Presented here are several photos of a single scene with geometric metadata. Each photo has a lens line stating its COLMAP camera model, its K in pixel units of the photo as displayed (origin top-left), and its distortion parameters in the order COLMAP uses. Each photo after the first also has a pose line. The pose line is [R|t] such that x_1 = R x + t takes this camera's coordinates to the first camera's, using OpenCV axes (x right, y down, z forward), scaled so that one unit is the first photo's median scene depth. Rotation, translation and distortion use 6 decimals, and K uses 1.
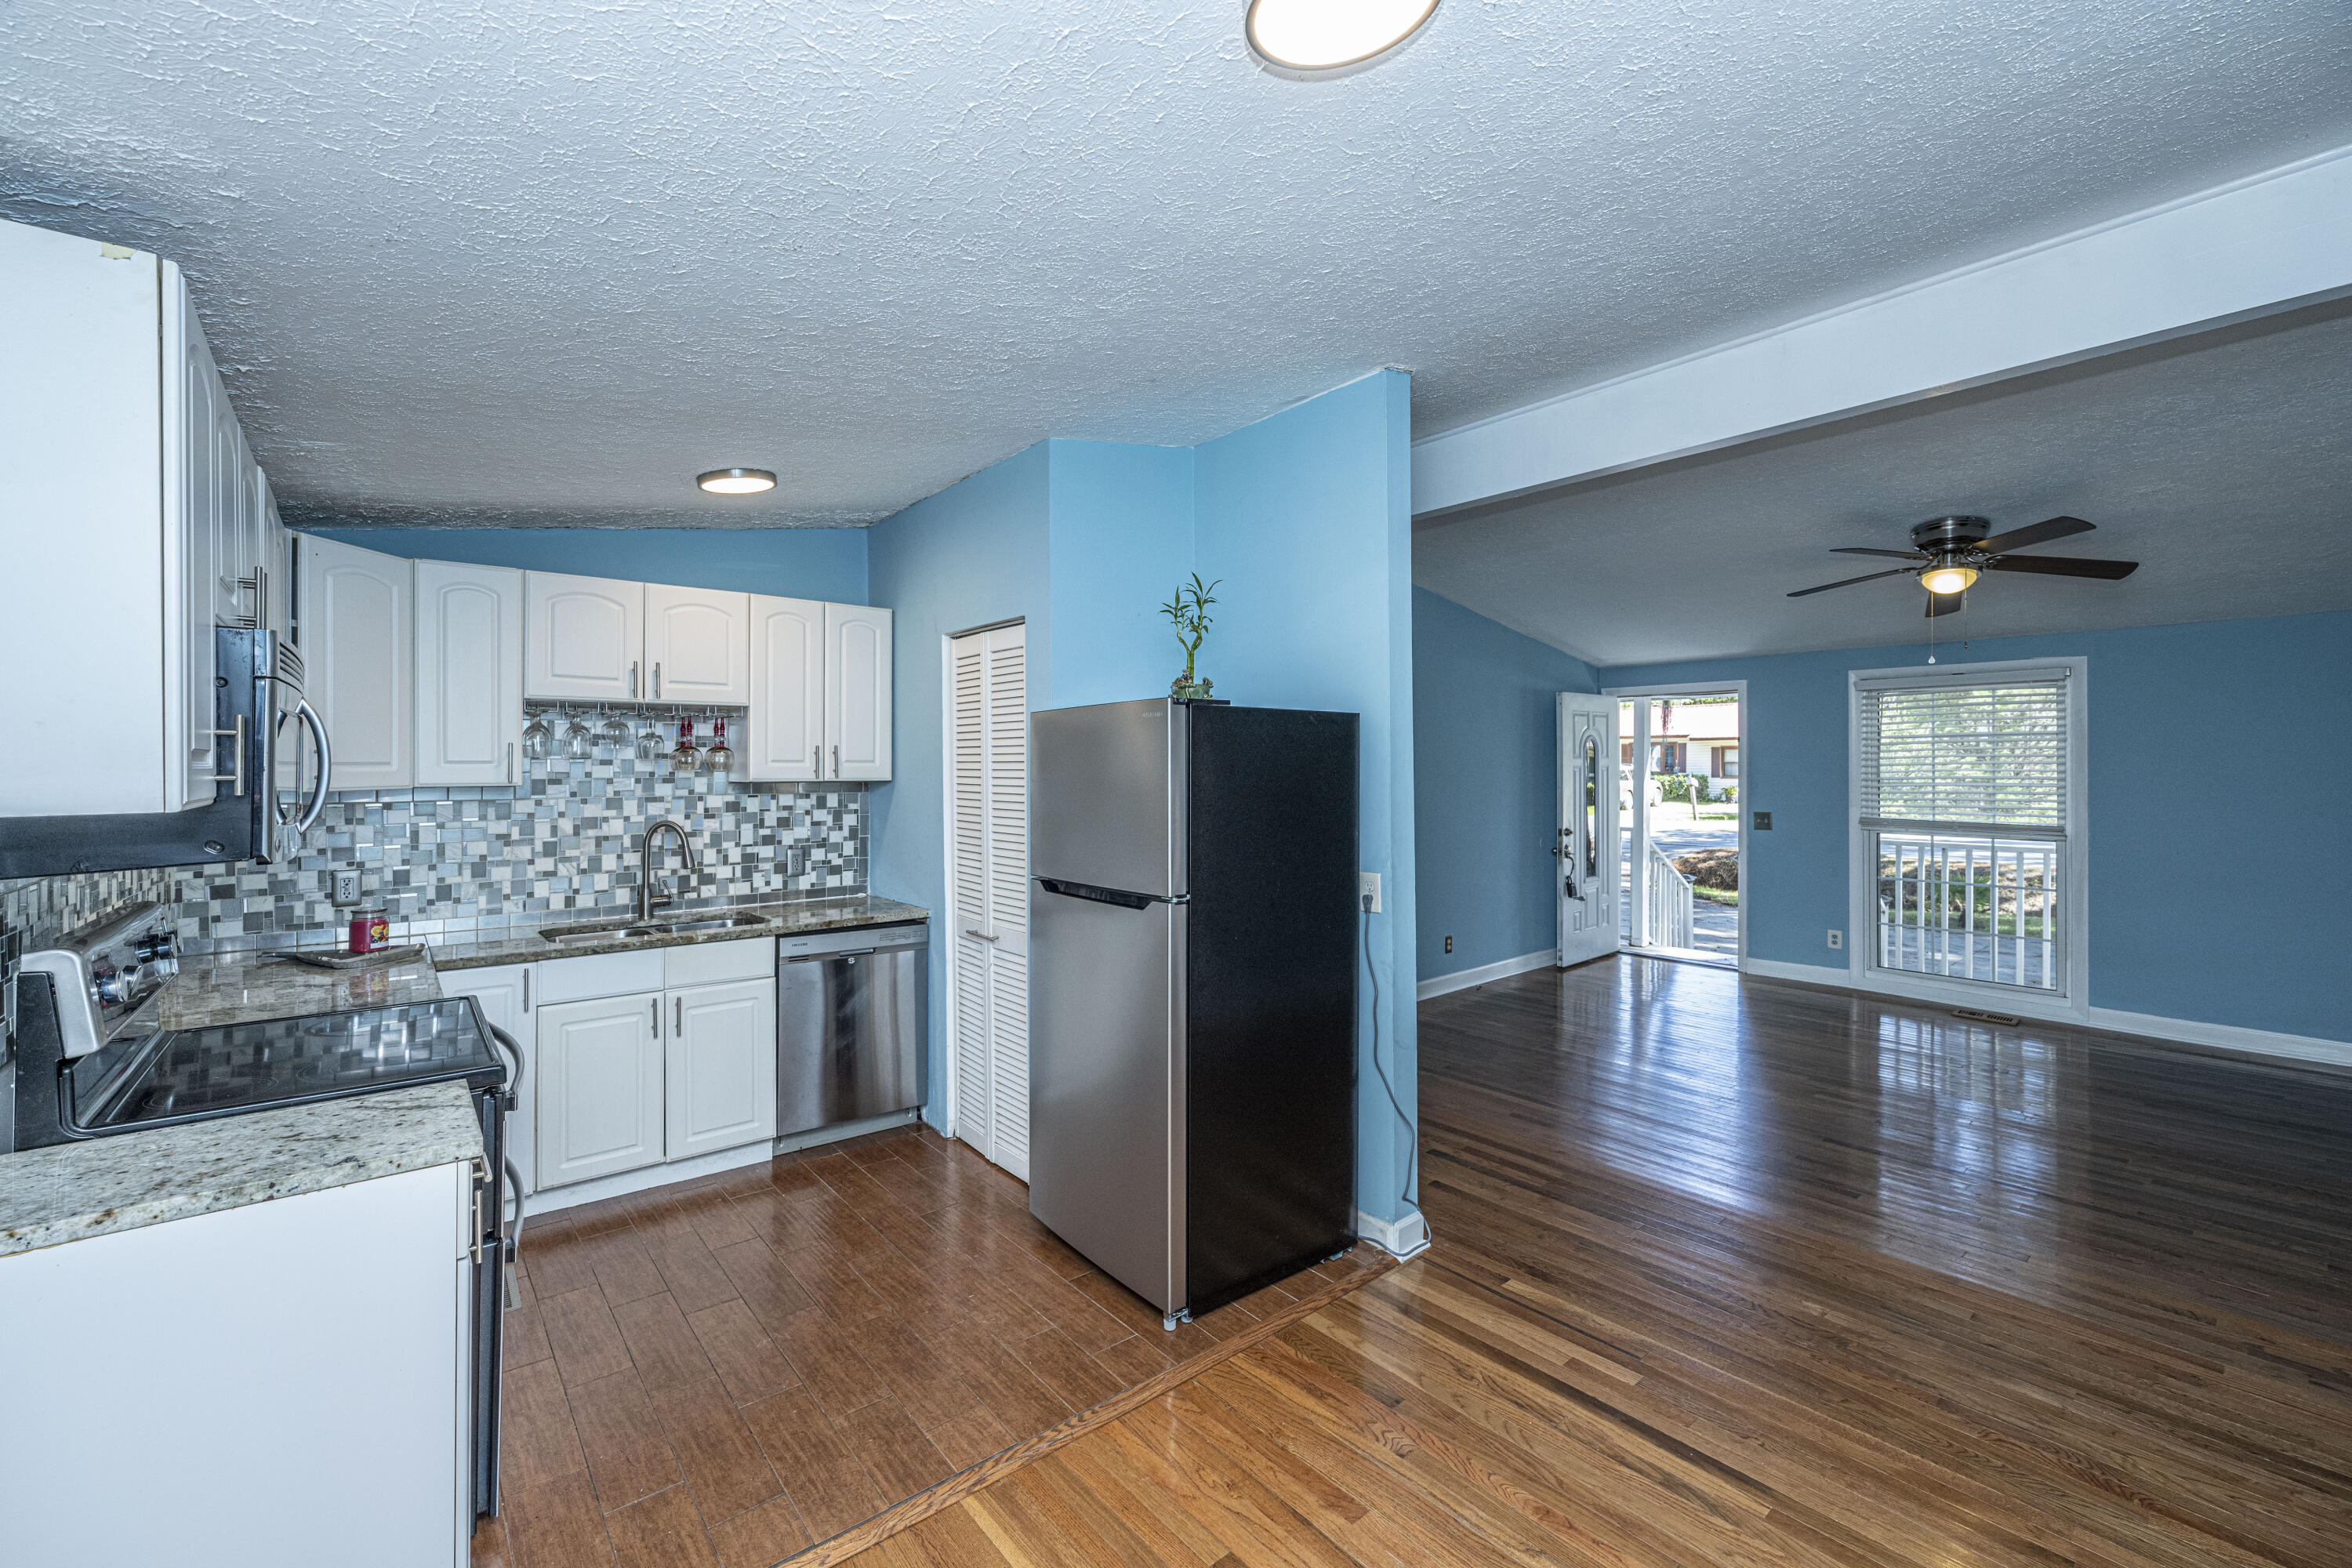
lens RADIAL K [[953.5, 0, 1233.6], [0, 953.5, 762.5], [0, 0, 1]] dist [0.001419, -0.000232]
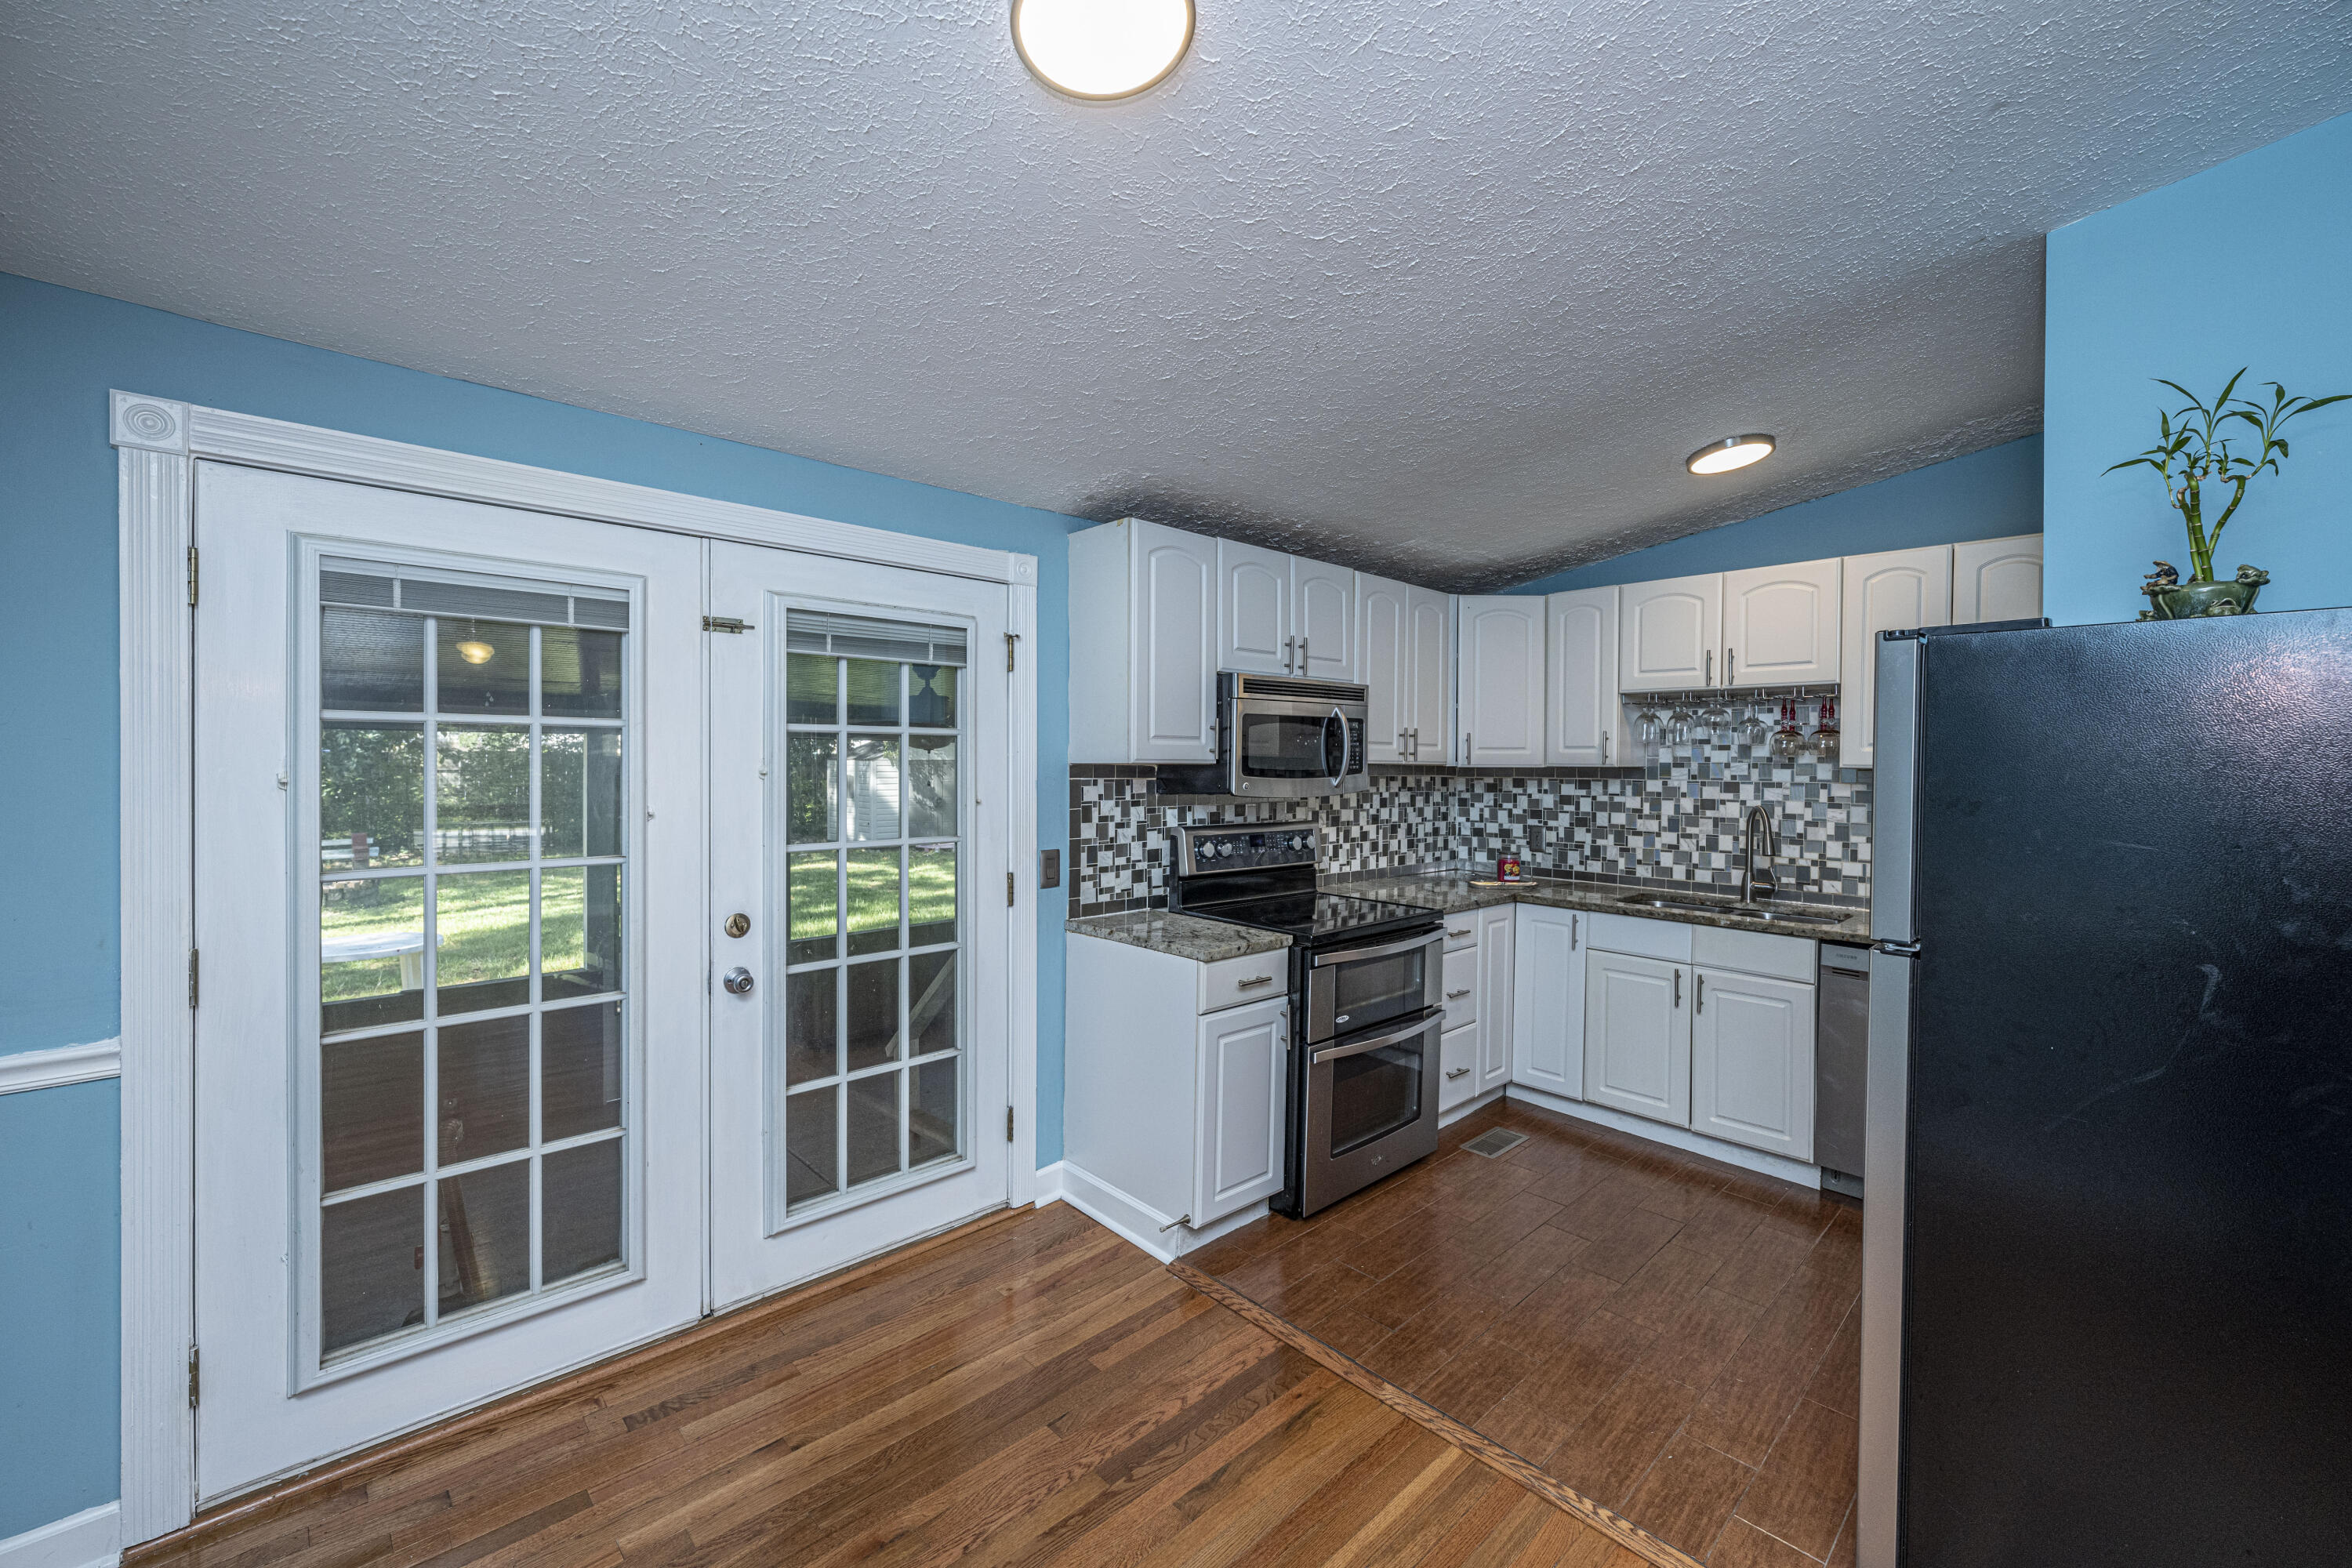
lens RADIAL K [[953.5, 0, 1118.9], [0, 953.5, 770.1], [0, 0, 1]] dist [0.001419, -0.000232]
pose [[0.008960, 0.012525, -0.999881, 0.383931], [-0.004631, 0.999911, 0.012483, 0.014495], [0.999949, 0.004518, 0.009017, 0.323203]]
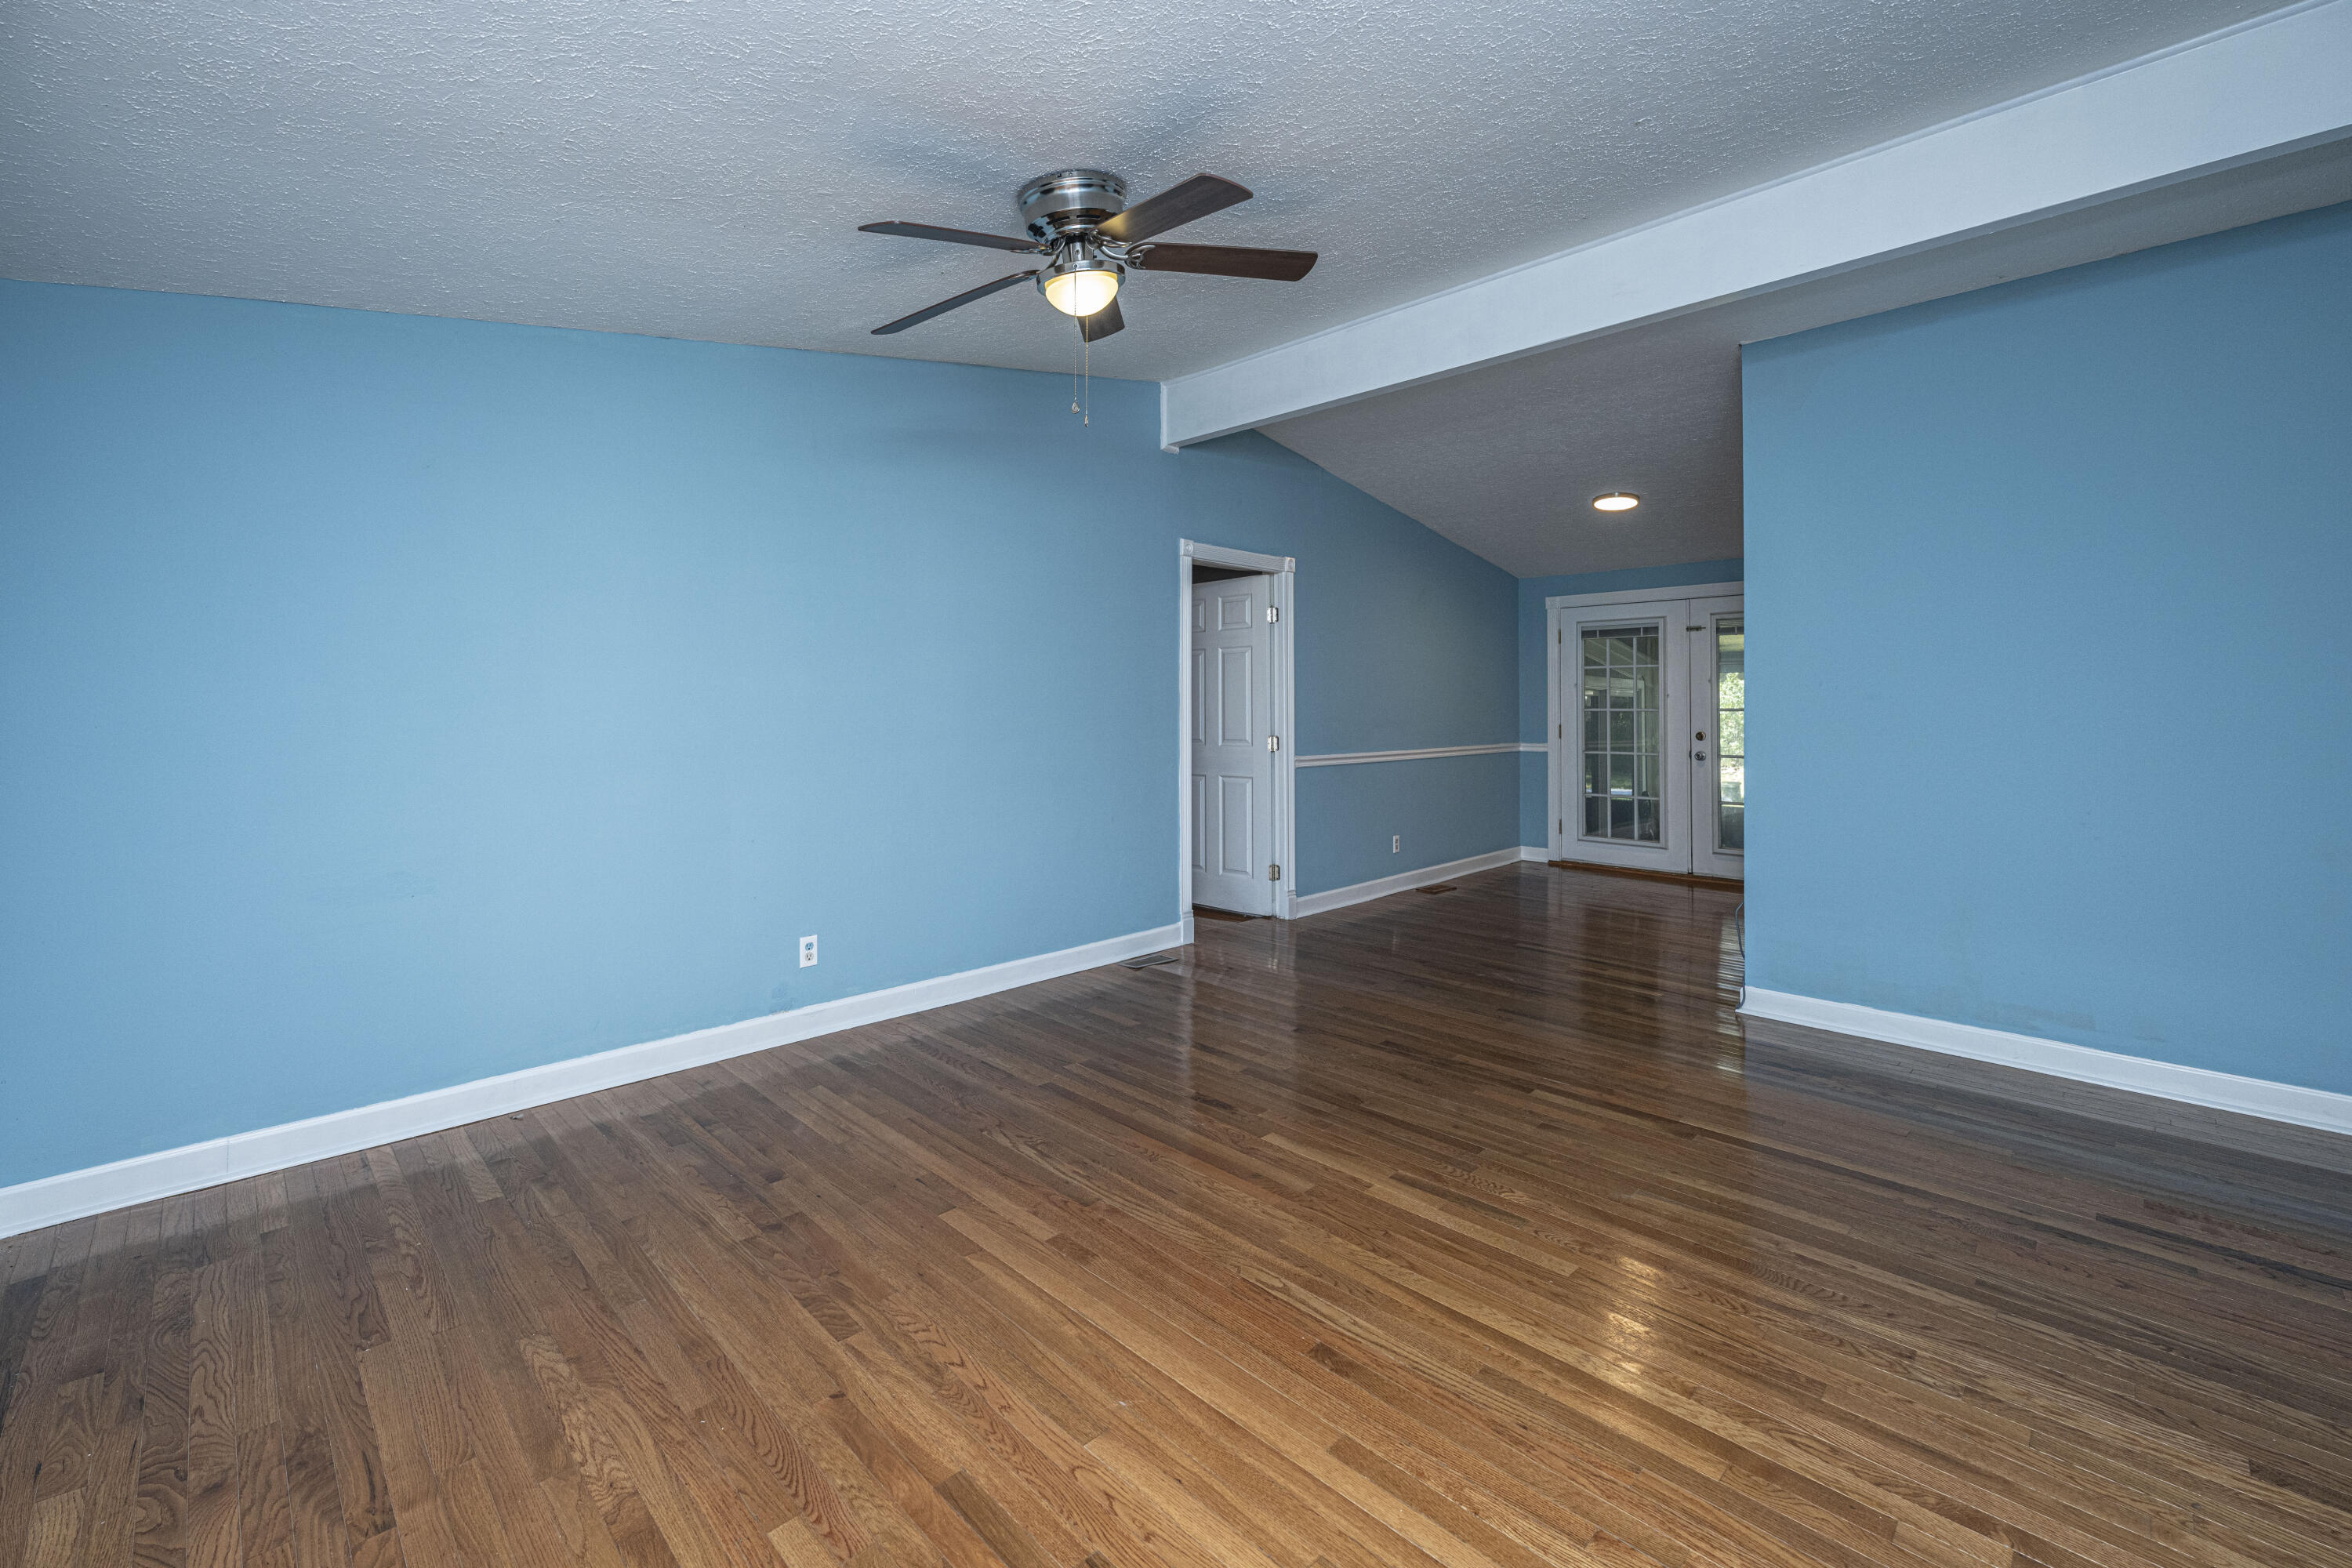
lens RADIAL K [[953.5, 0, 1195.2], [0, 953.5, 690.8], [0, 0, 1]] dist [0.001419, -0.000232]
pose [[-0.996806, 0.004236, -0.079743, 0.826717], [0.005808, 0.999793, -0.019494, 0.073338], [0.079643, -0.019895, -0.996625, 1.793242]]
